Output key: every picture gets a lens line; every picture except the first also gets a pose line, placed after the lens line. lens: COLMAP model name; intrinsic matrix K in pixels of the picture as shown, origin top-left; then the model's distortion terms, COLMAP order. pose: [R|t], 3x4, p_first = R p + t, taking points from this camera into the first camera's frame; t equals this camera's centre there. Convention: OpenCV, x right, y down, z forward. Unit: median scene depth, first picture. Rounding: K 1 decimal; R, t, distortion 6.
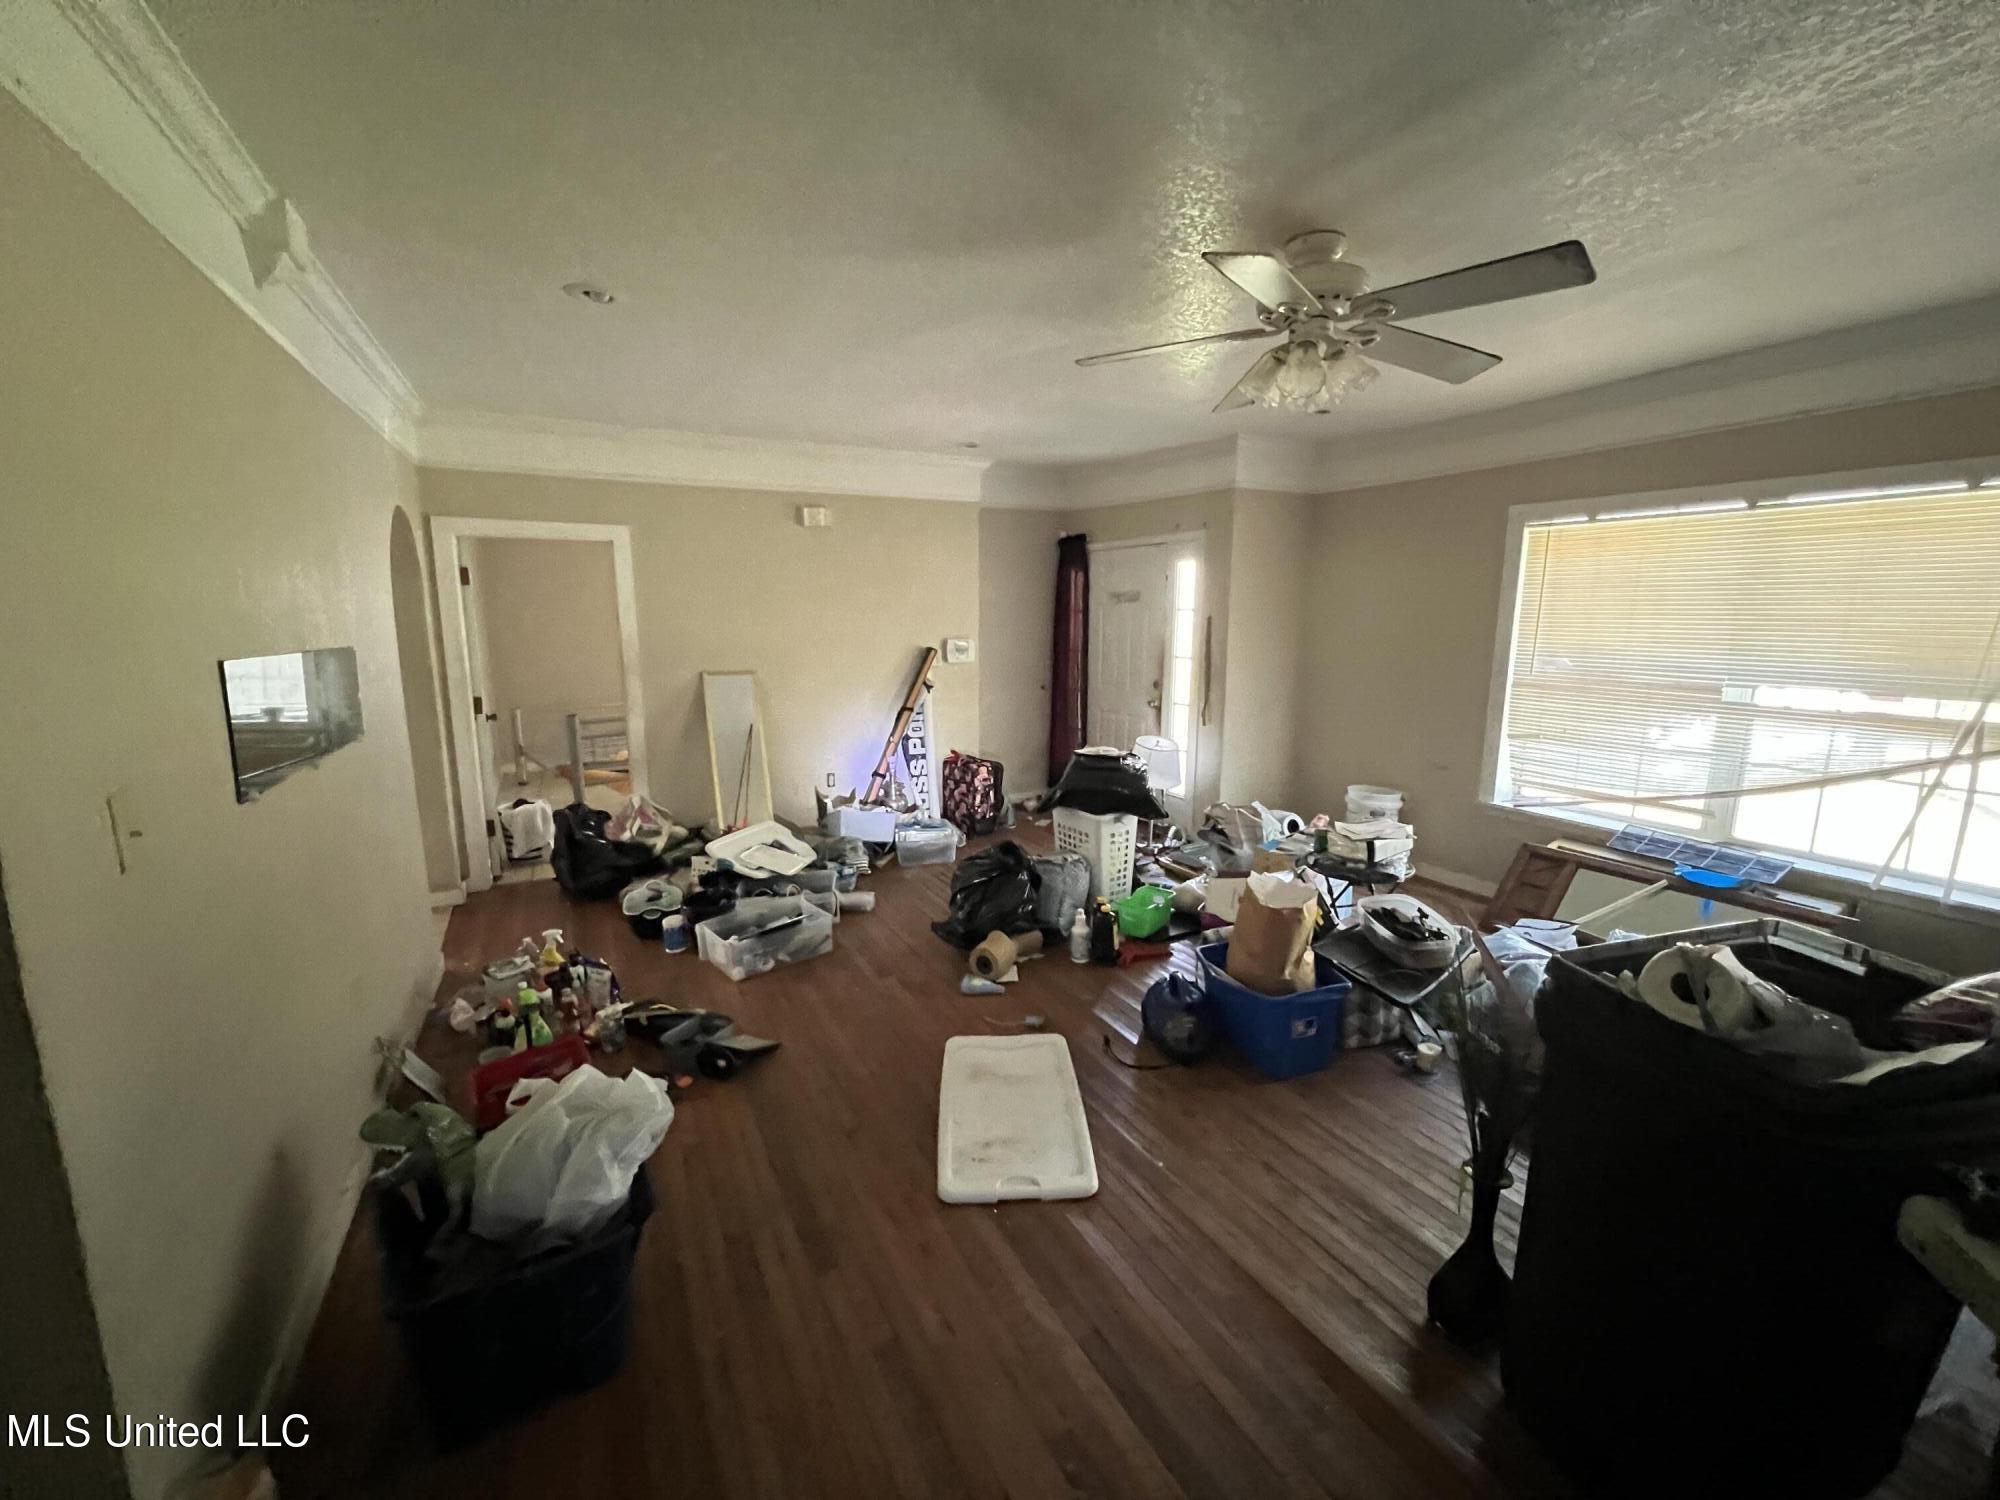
lens RADIAL K [[797.4, 0, 1000.9], [0, 797.4, 753.3], [0, 0, 1]] dist [-0.001568, 0.000631]
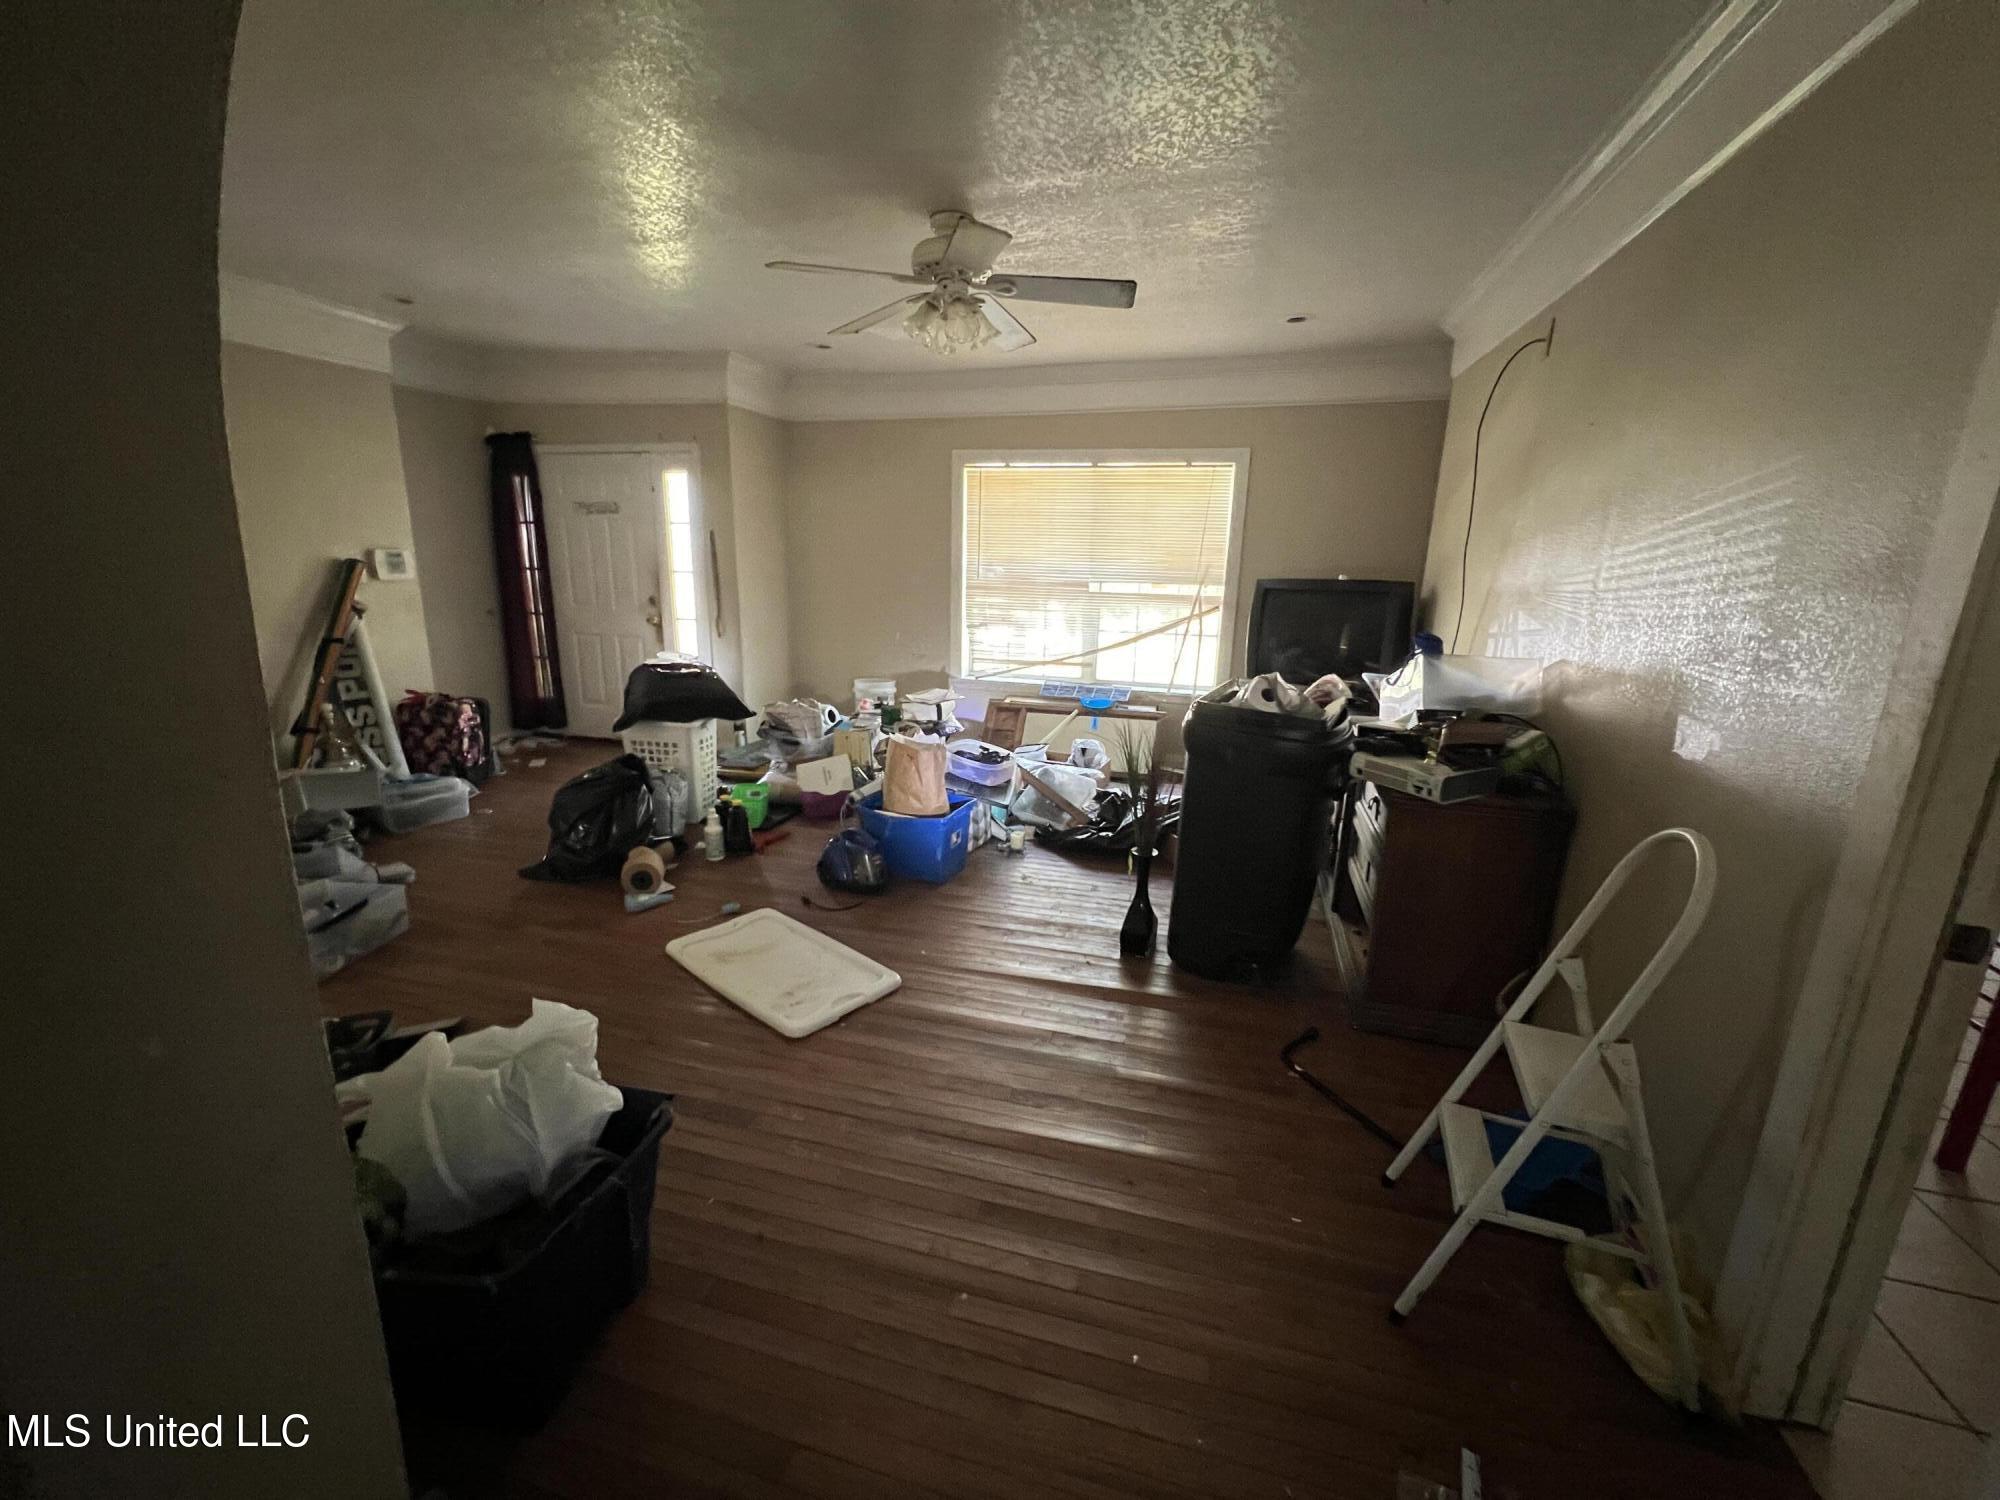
lens RADIAL K [[797.4, 0, 997.7], [0, 797.4, 747.6], [0, 0, 1]] dist [-0.001568, 0.000631]
pose [[0.698593, -0.152313, 0.699120, -0.308941], [0.104397, 0.988322, 0.111001, 0.037770], [-0.707863, -0.004558, 0.706335, 0.015395]]
